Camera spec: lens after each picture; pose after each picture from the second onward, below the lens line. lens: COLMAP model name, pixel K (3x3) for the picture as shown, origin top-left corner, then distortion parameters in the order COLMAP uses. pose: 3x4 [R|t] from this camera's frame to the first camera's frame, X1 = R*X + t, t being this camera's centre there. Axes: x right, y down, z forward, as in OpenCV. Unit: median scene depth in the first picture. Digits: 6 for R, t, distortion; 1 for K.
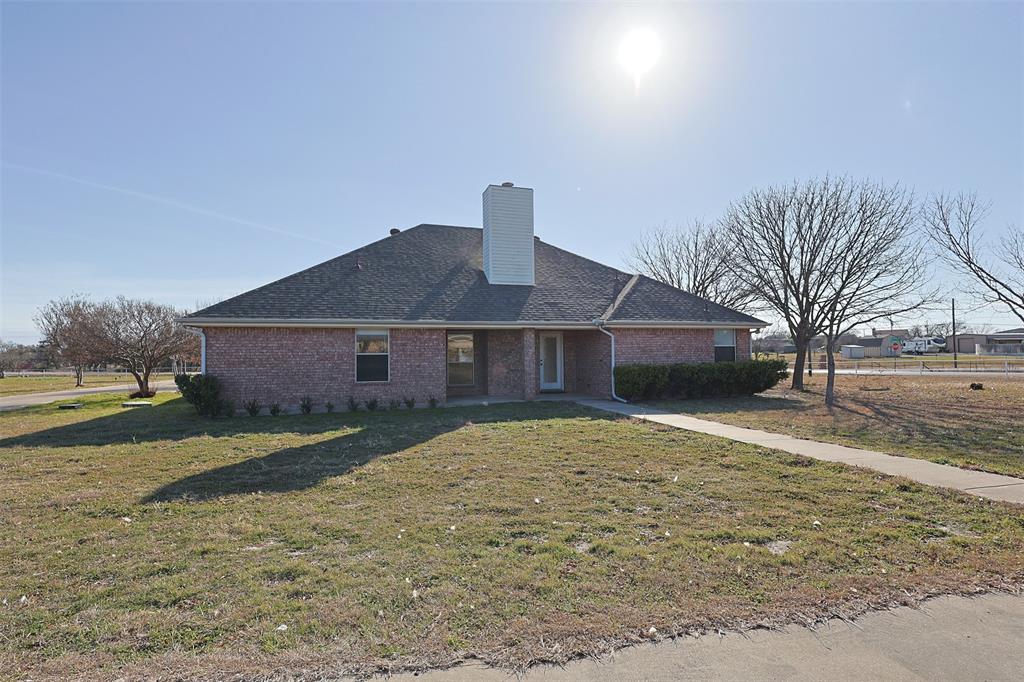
lens RADIAL K [[494.8, 0, 515.3], [0, 494.8, 341.0], [0, 0, 1]] dist [-0.005434, 0.001725]
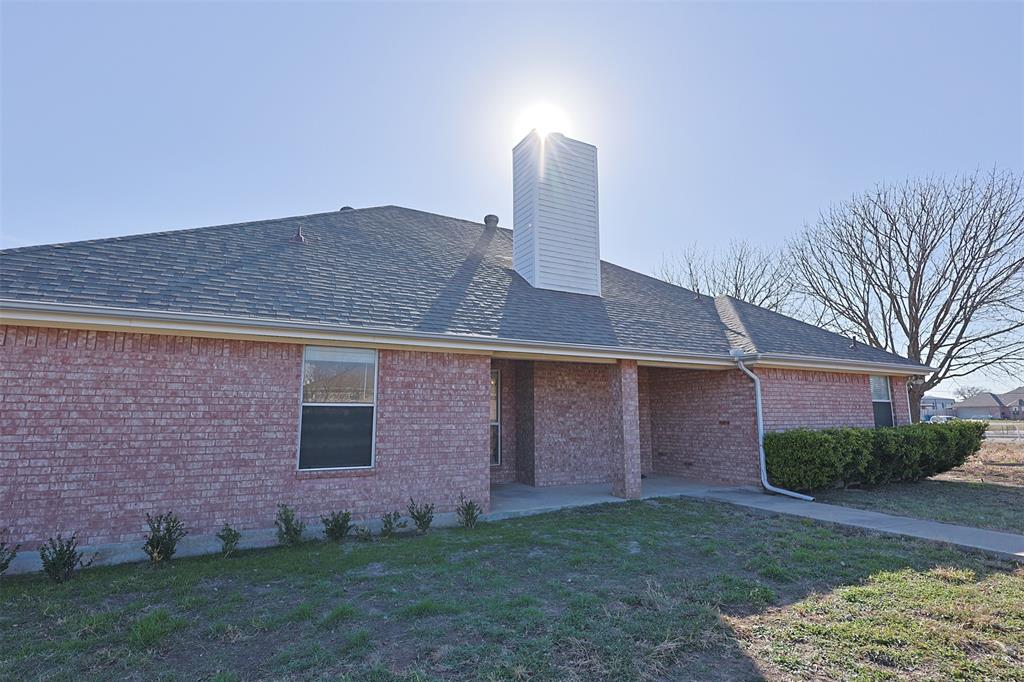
lens RADIAL K [[494.8, 0, 506.4], [0, 494.8, 343.6], [0, 0, 1]] dist [-0.005434, 0.001725]
pose [[0.982013, 0.035524, 0.185442, -0.220737], [-0.013095, 0.992590, -0.120802, 0.023186], [-0.188359, 0.116201, 0.975202, 0.520683]]
